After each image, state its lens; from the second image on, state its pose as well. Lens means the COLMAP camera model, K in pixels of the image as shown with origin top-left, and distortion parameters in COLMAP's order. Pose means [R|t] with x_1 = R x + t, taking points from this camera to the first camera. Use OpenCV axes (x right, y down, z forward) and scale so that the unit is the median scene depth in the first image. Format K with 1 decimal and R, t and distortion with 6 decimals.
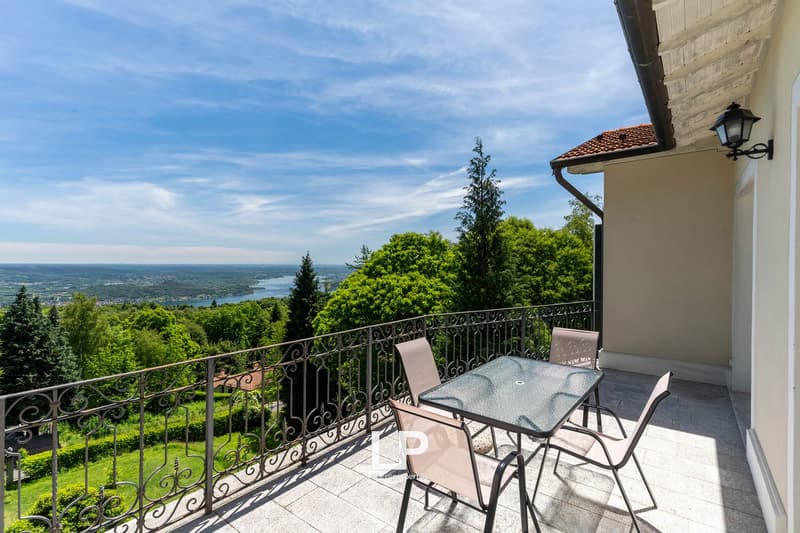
lens RADIAL K [[374.8, 0, 400.1], [0, 374.8, 268.2], [0, 0, 1]] dist [0.001000, 0.000153]
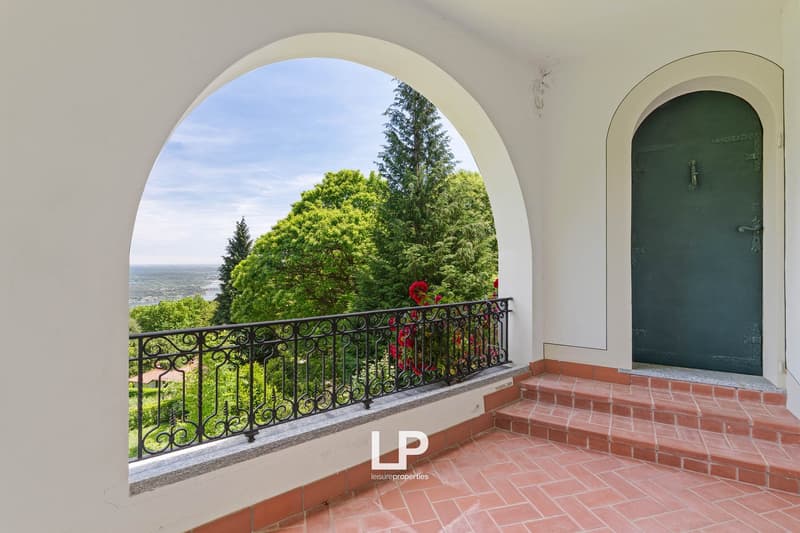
lens RADIAL K [[374.8, 0, 398.8], [0, 374.8, 264.8], [0, 0, 1]] dist [0.001000, 0.000153]
pose [[0.995291, -0.003886, 0.096857, 0.073491], [0.005429, 0.999863, -0.015665, 0.164920], [-0.096783, 0.016117, 0.995175, 0.122295]]
